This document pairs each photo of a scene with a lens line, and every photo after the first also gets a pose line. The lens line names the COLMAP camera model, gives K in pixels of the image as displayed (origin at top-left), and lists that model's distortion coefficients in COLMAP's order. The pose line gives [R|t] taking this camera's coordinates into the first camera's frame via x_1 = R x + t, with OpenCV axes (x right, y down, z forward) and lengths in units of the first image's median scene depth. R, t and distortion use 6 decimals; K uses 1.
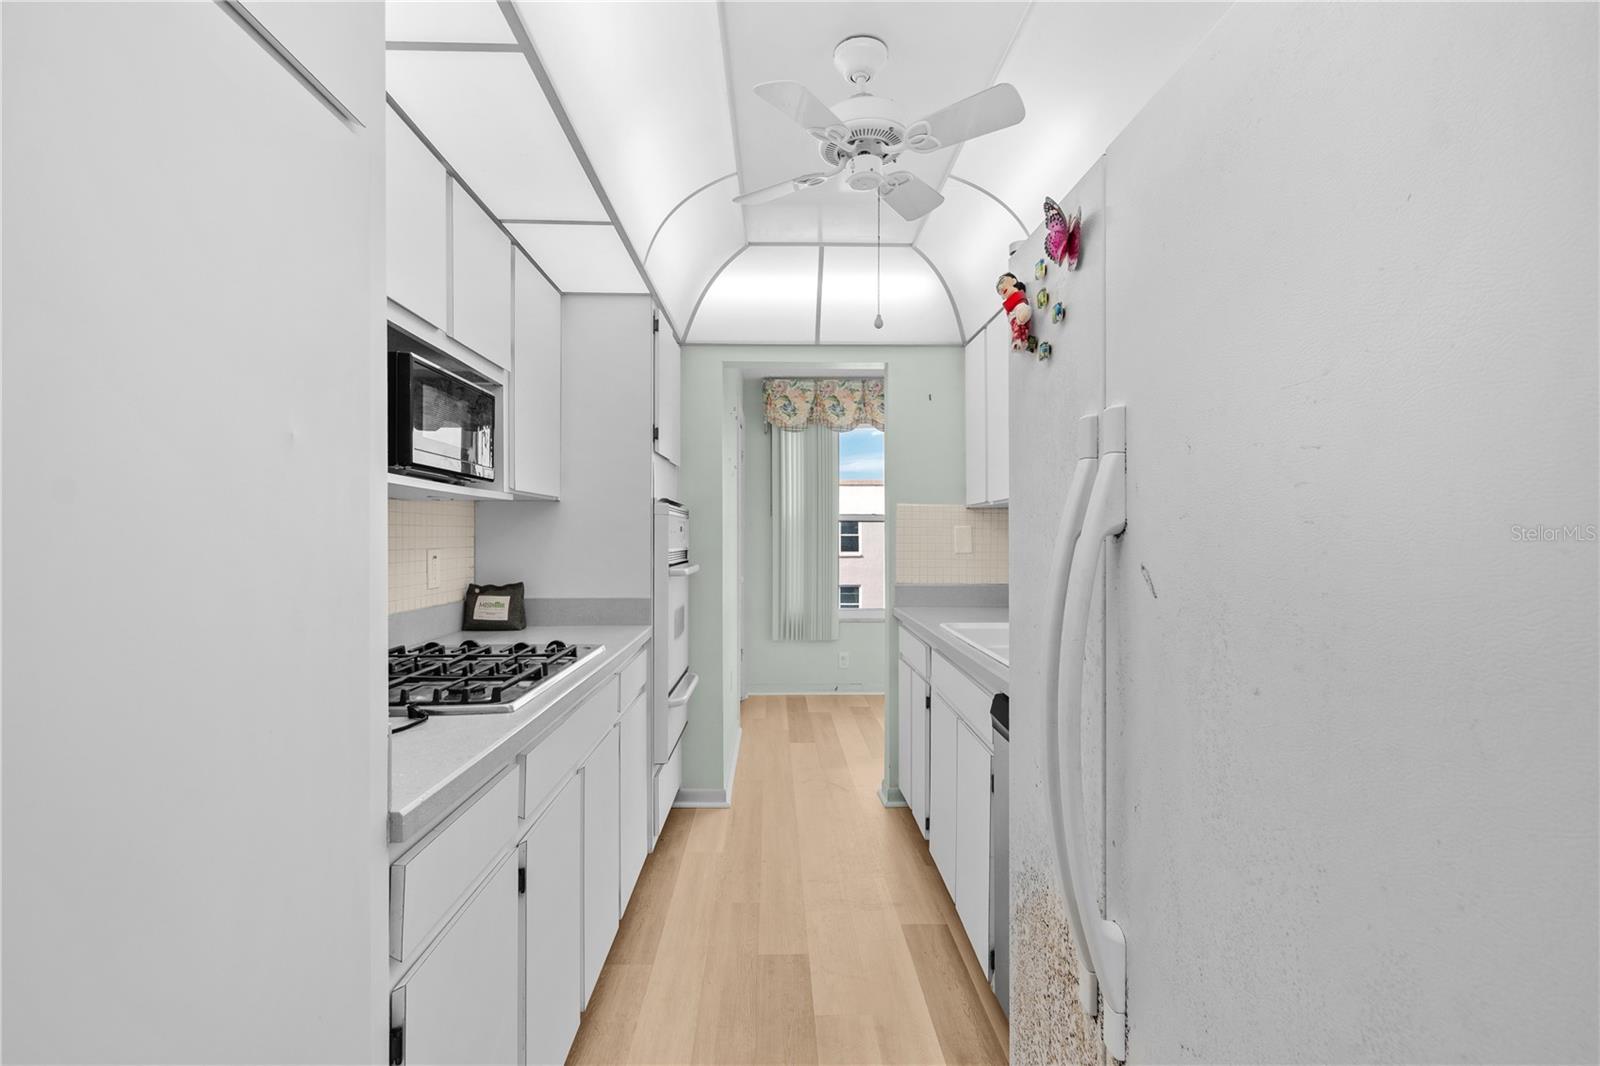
lens RADIAL K [[715.1, 0, 797.5], [0, 715.1, 536.4], [0, 0, 1]] dist [0.009475, -0.003386]
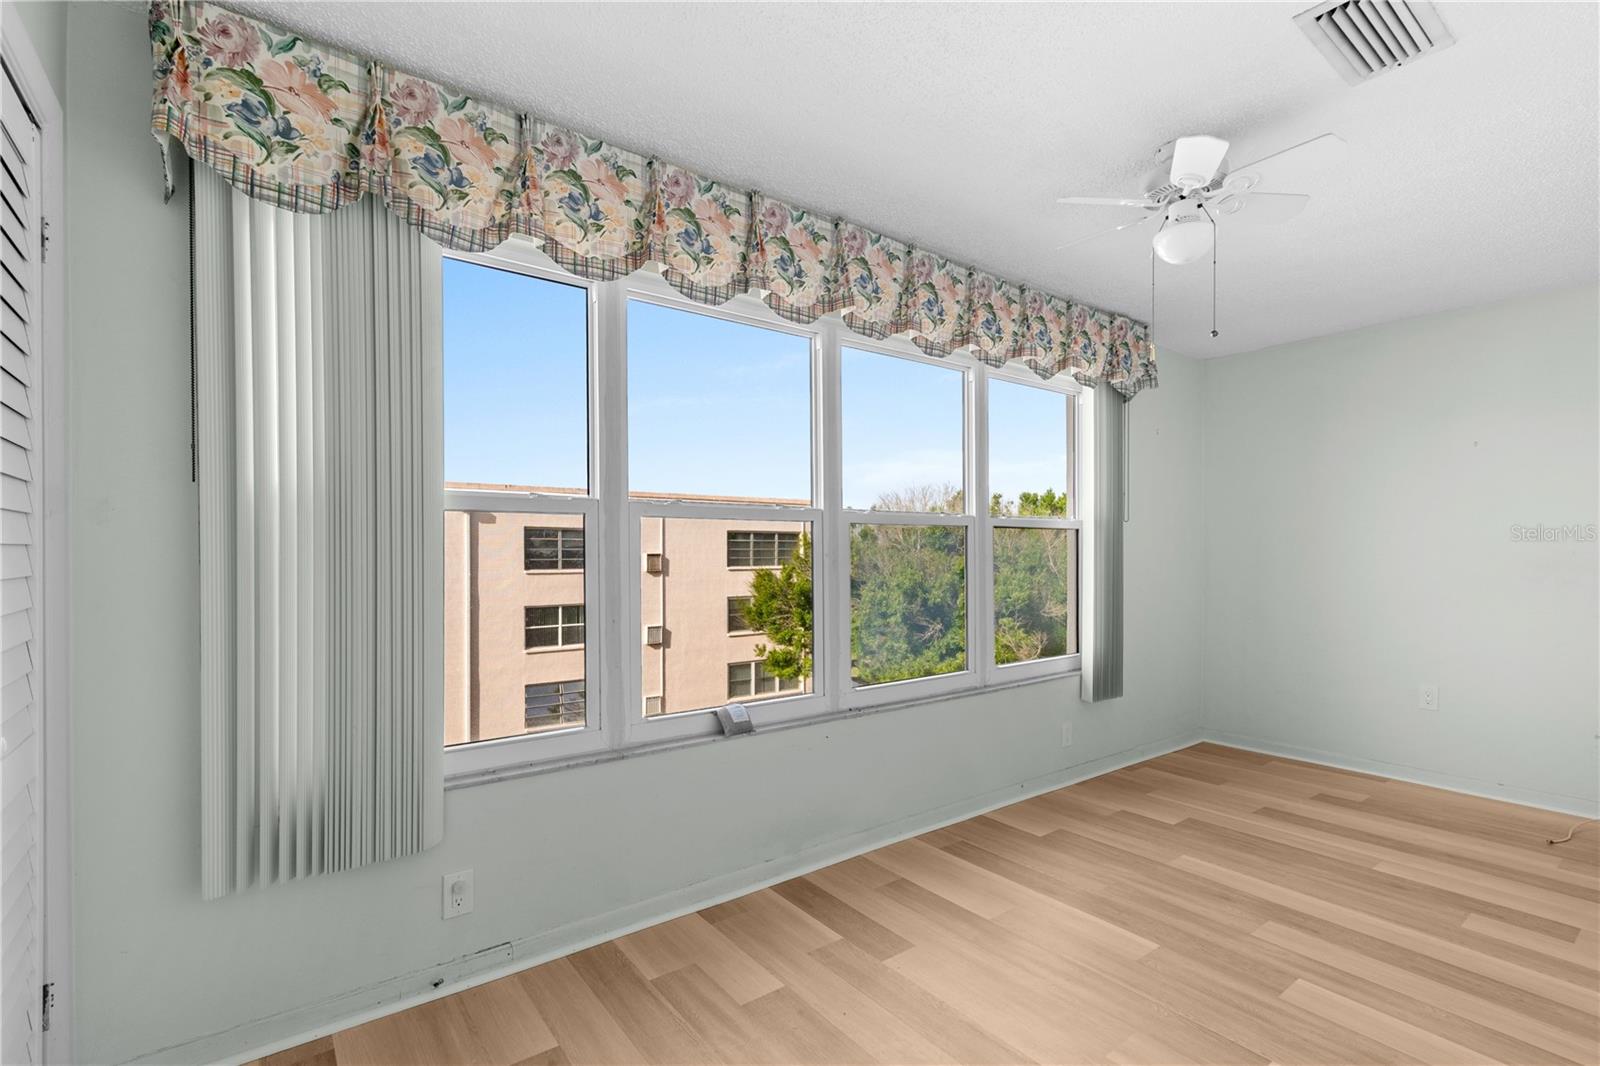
lens RADIAL K [[715.1, 0, 766.7], [0, 715.1, 563.5], [0, 0, 1]] dist [0.009475, -0.003386]
pose [[0.831544, -0.006141, 0.555425, -0.012042], [-0.002095, 0.999897, 0.014192, 0.004284], [-0.555455, -0.012965, 0.831445, 1.283857]]
